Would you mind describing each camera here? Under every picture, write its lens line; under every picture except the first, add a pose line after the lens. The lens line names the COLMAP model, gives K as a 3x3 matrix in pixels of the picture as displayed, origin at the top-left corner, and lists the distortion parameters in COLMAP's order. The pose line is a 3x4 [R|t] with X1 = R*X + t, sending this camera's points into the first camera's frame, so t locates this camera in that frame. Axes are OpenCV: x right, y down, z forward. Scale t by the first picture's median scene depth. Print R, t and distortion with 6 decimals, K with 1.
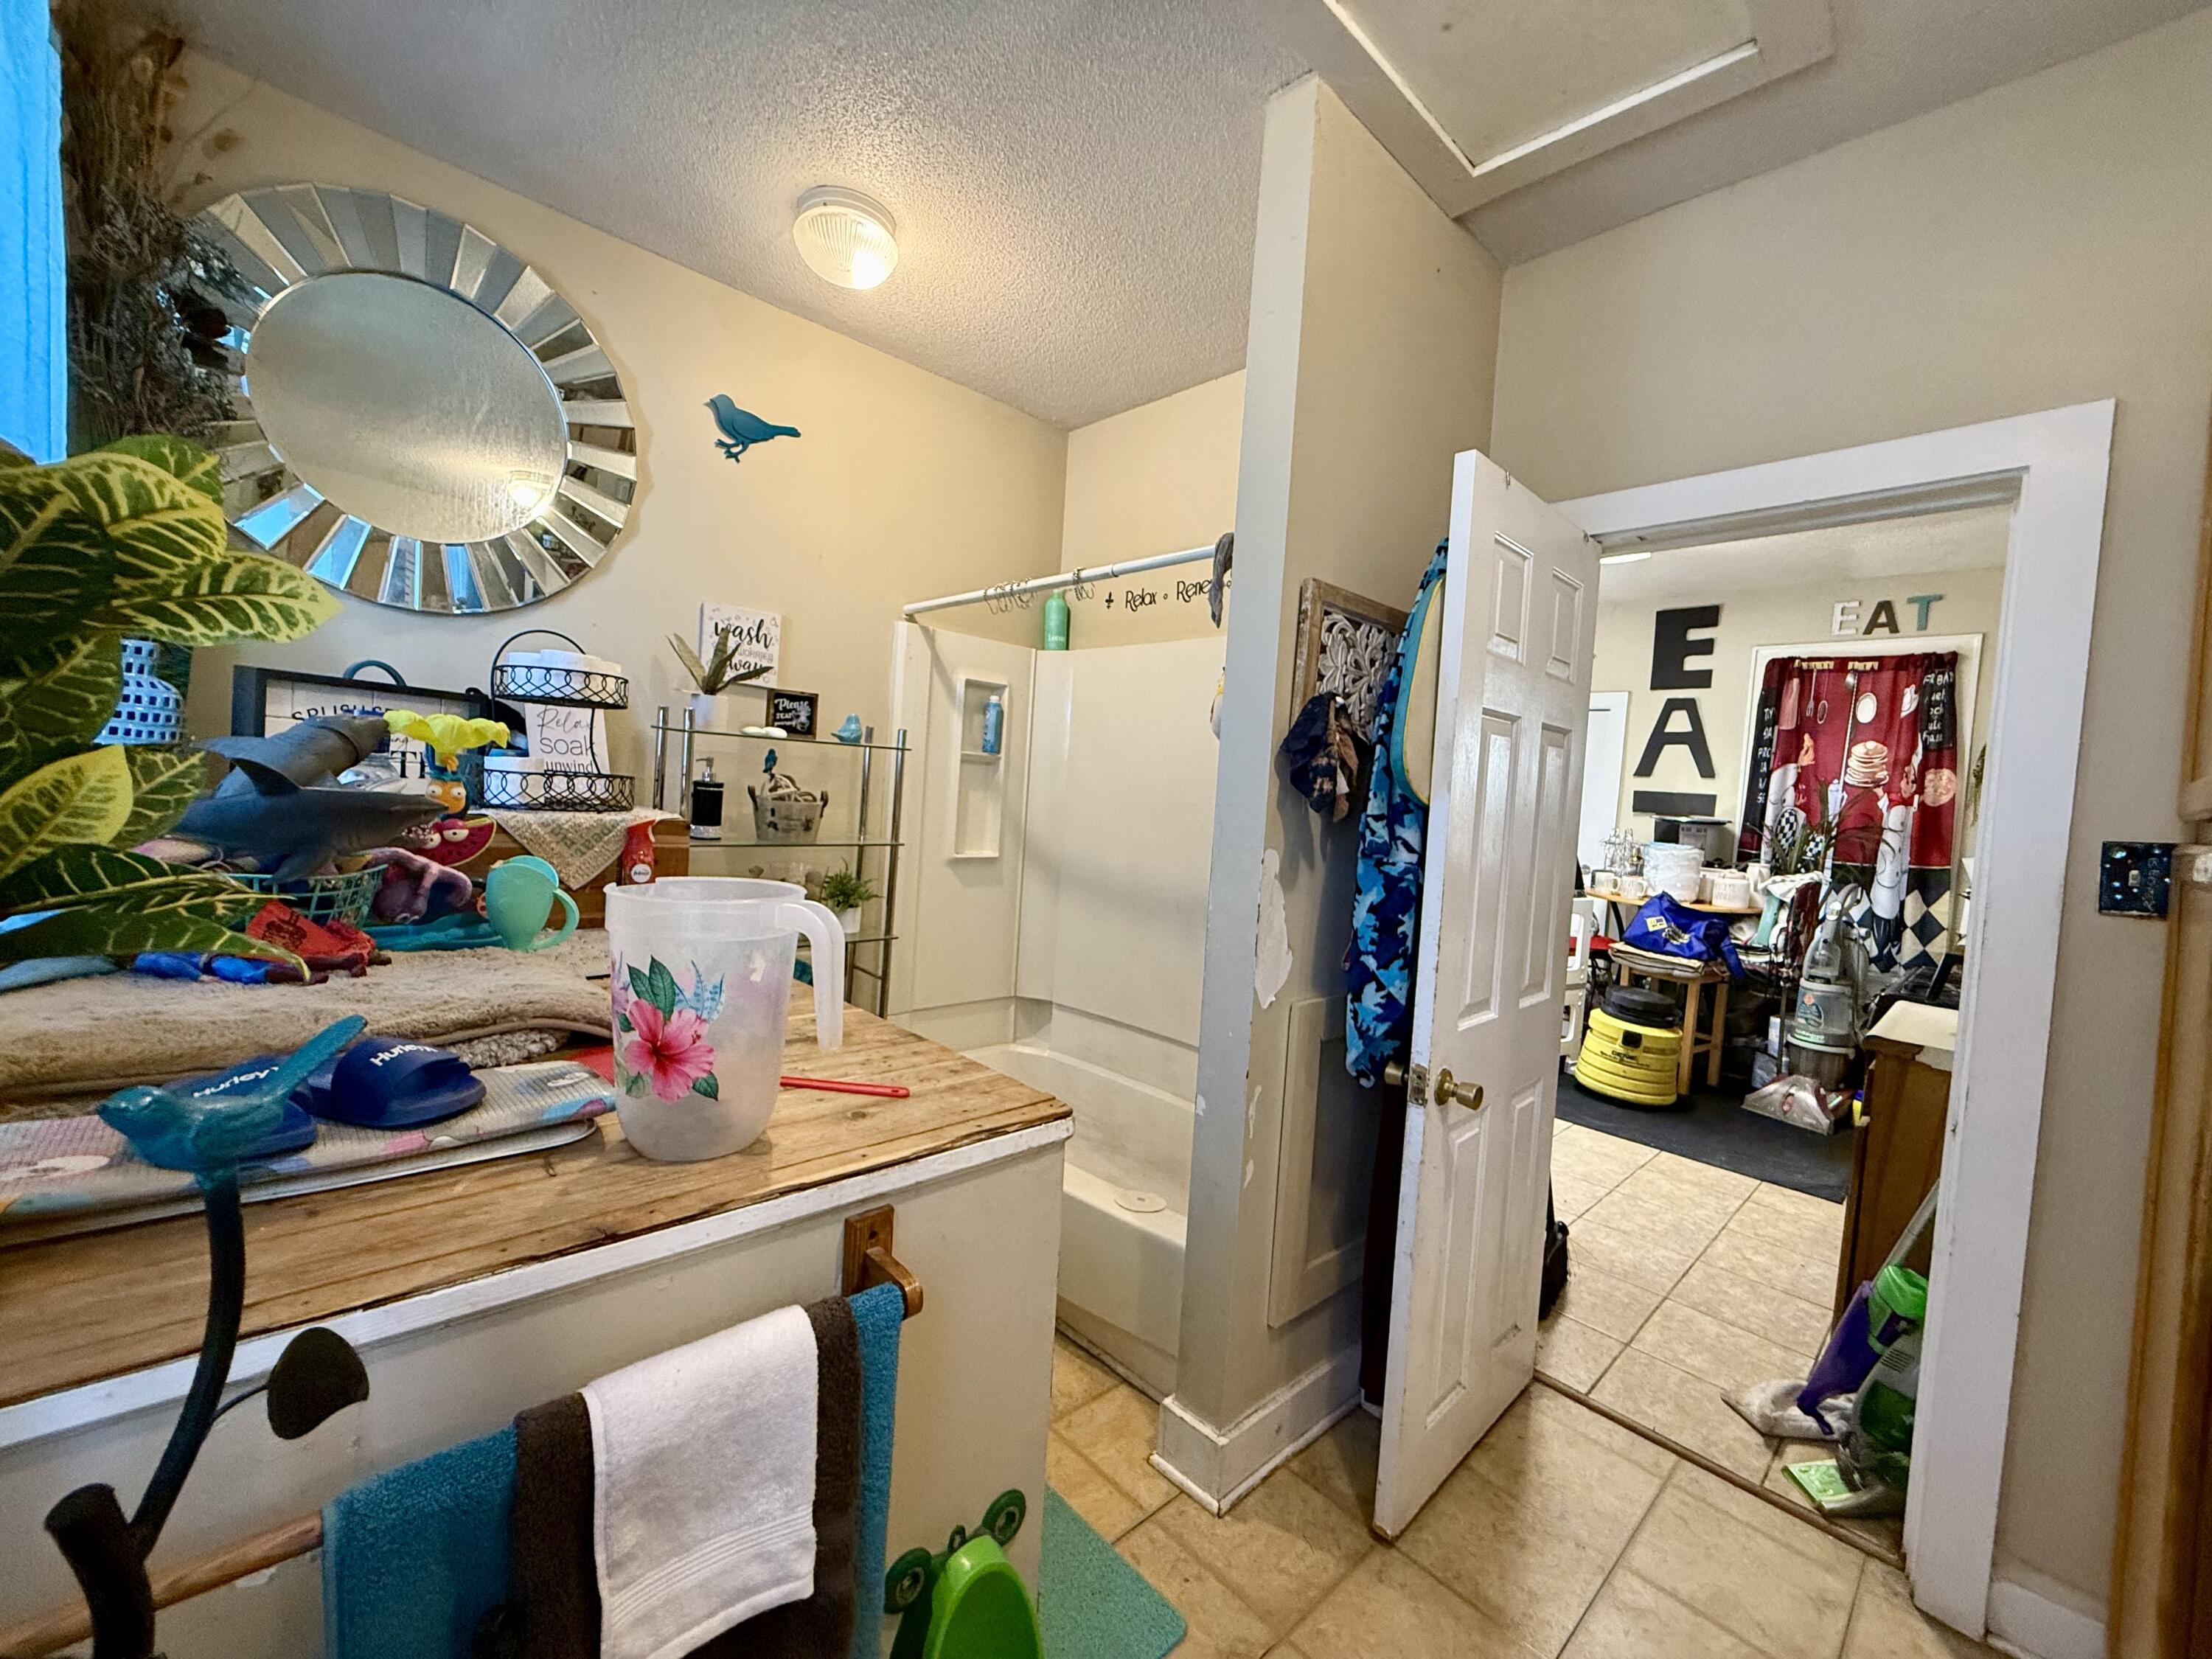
lens RADIAL K [[882.9, 0, 1101.8], [0, 882.9, 827.3], [0, 0, 1]] dist [0.000224, -0.000259]
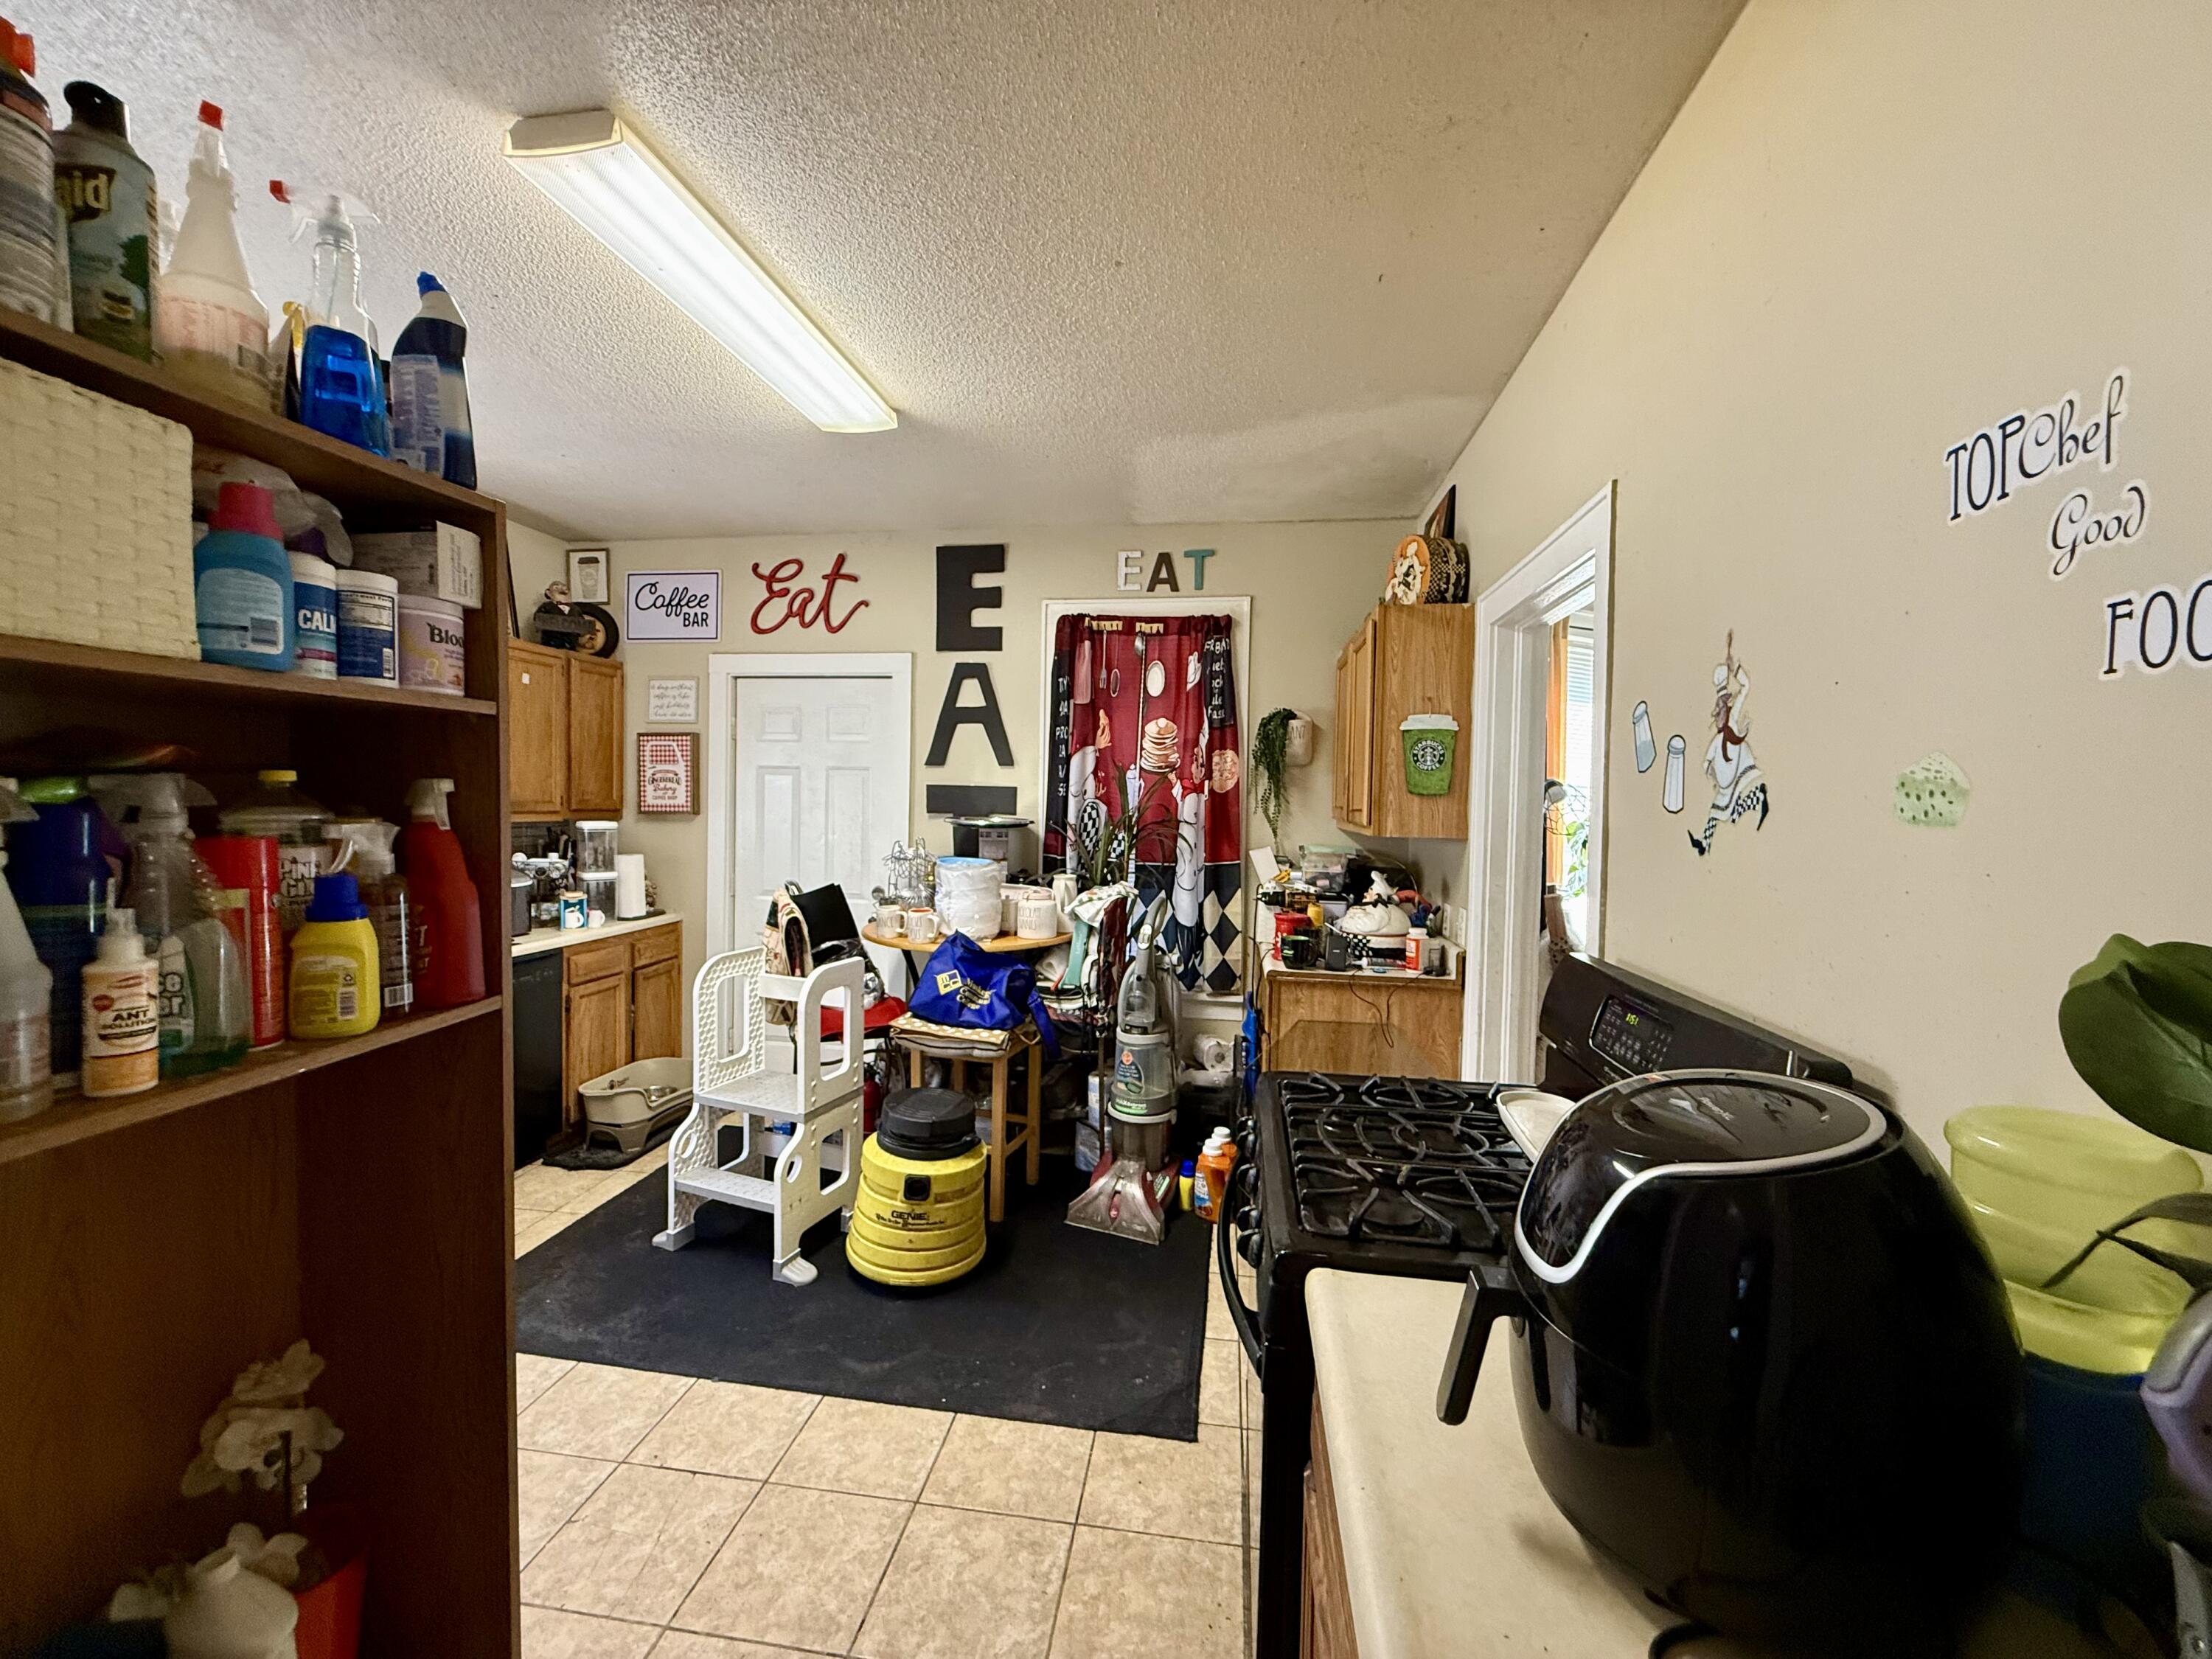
lens RADIAL K [[882.9, 0, 1093.8], [0, 882.9, 830.9], [0, 0, 1]] dist [0.000224, -0.000259]
pose [[0.784758, -0.072771, 0.615516, 0.296953], [0.061963, 0.997320, 0.038910, -0.027354], [-0.616697, 0.007605, 0.787164, 0.382302]]
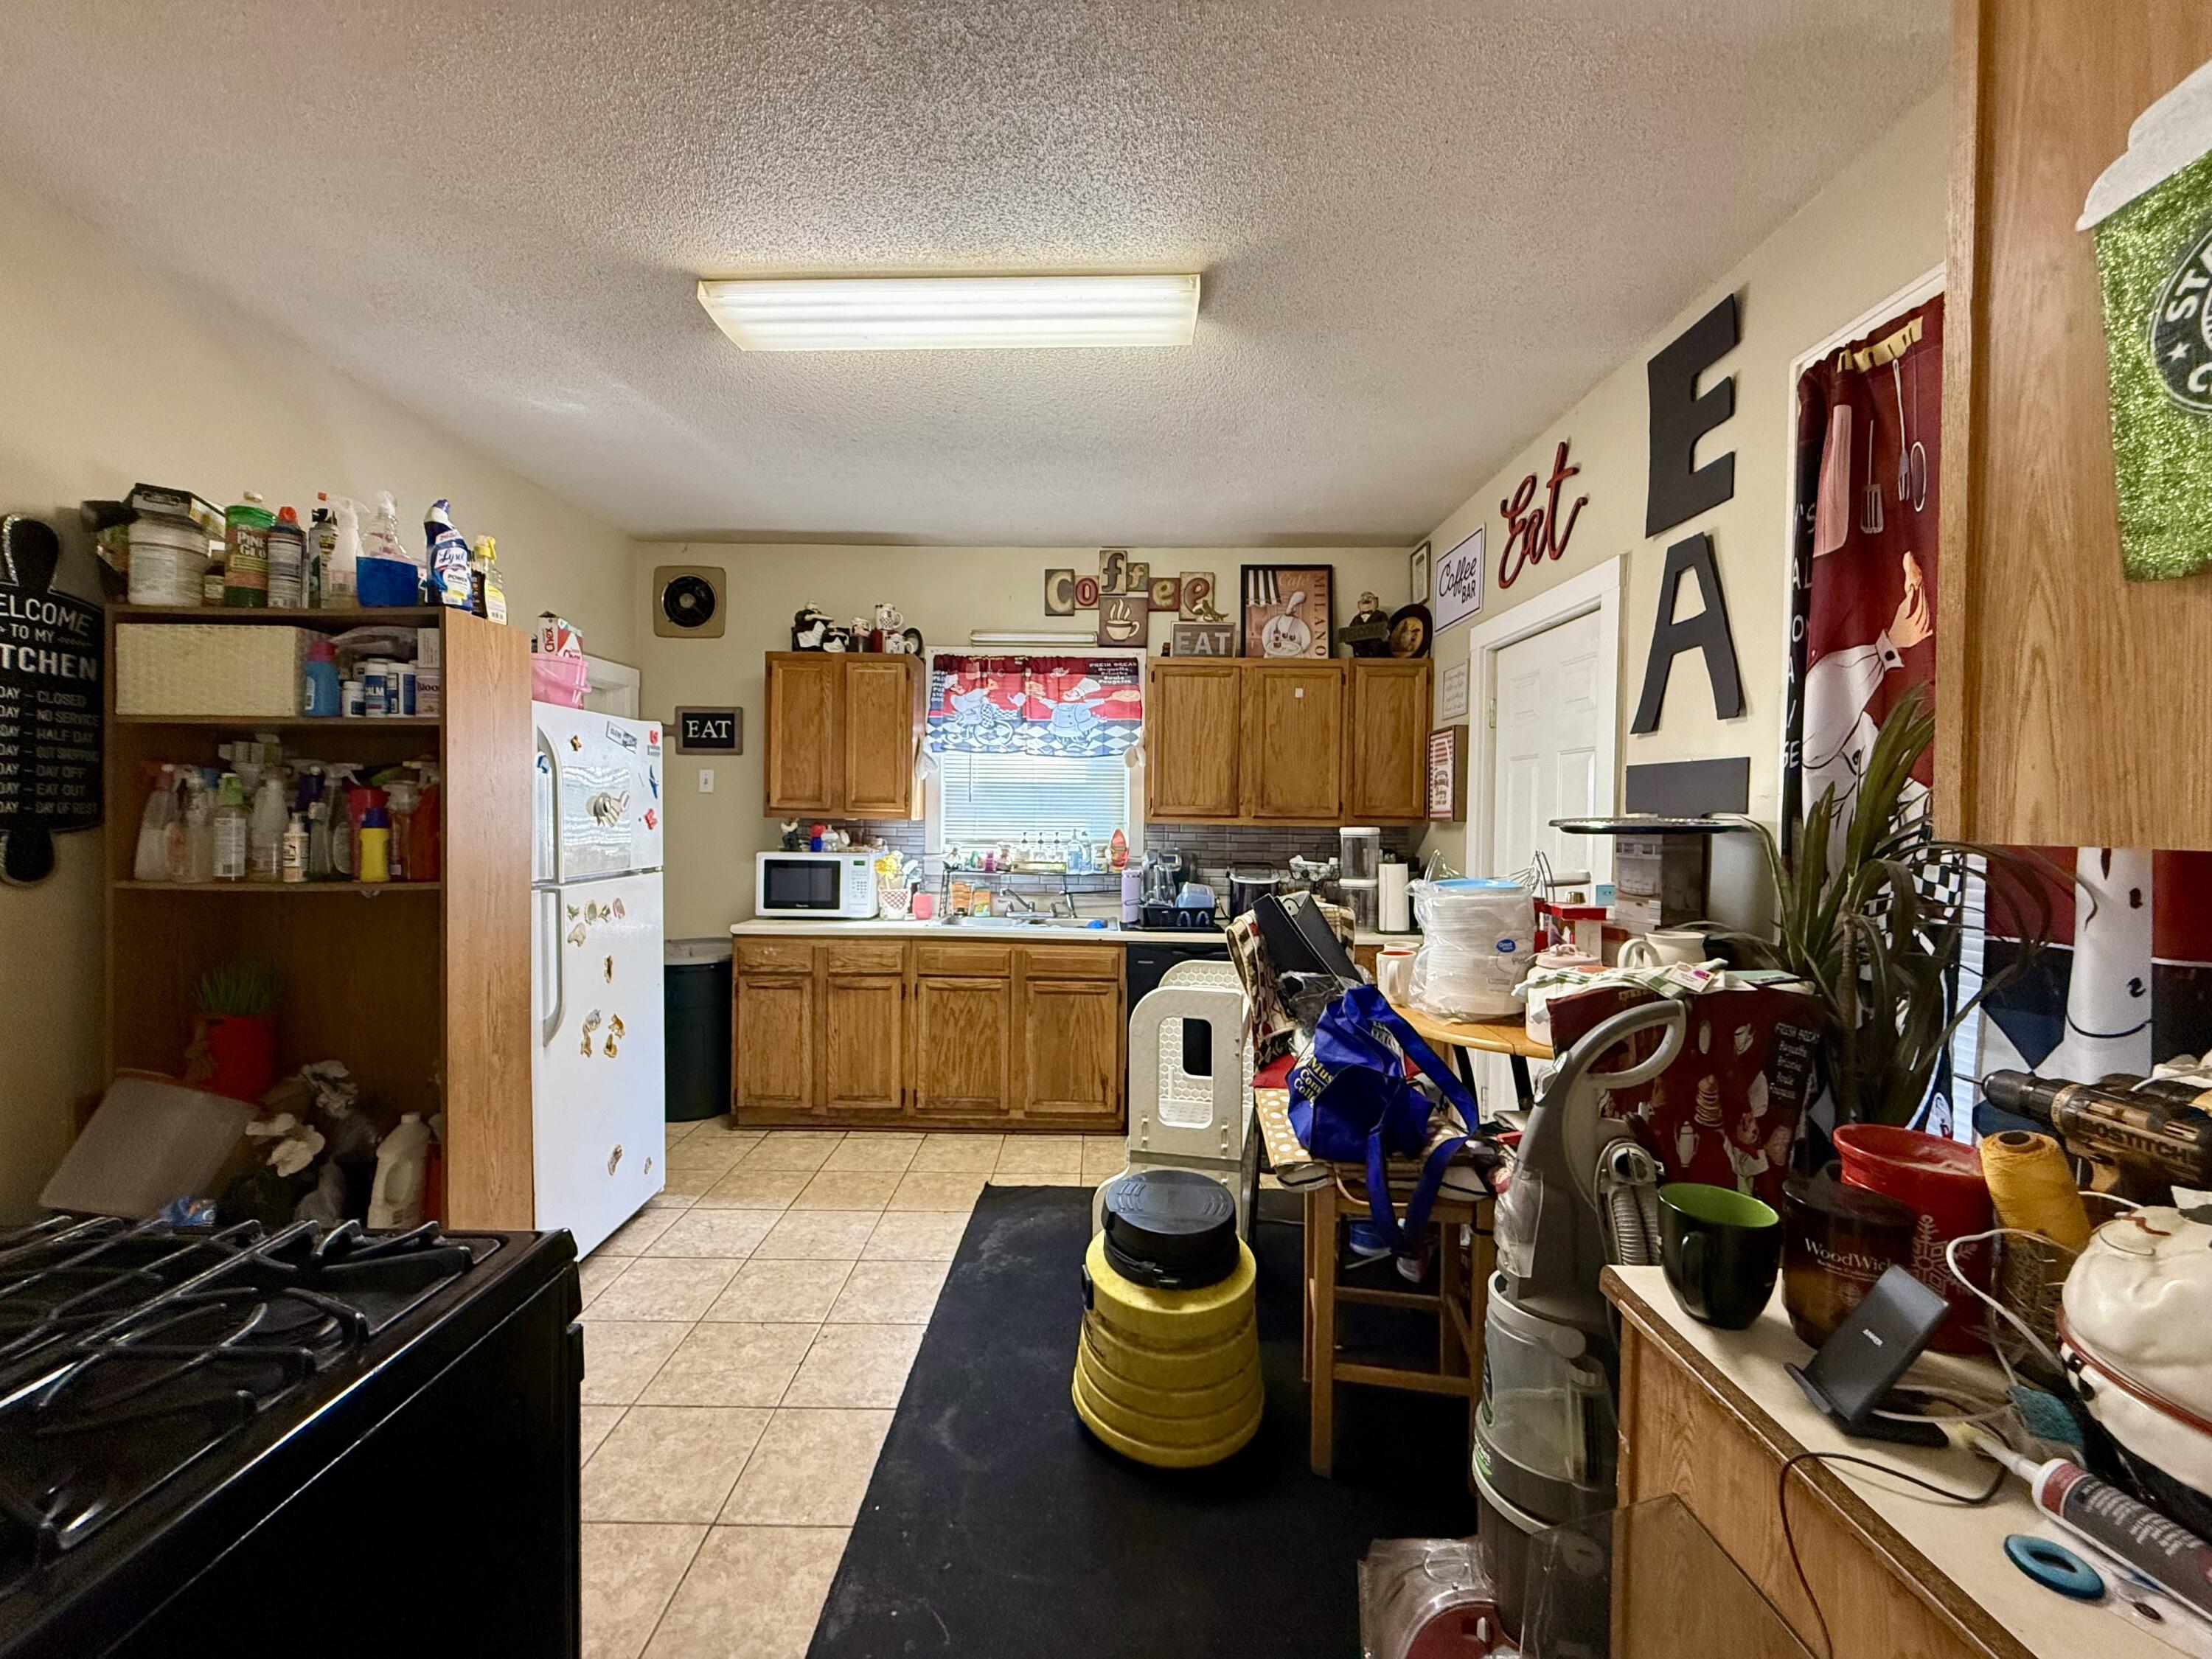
lens RADIAL K [[882.9, 0, 1093.4], [0, 882.9, 834.7], [0, 0, 1]] dist [0.000224, -0.000259]
pose [[0.725275, -0.041885, -0.687184, 0.853068], [0.004658, 0.998423, -0.055940, 0.020212], [0.688443, 0.037372, 0.724327, 0.582799]]
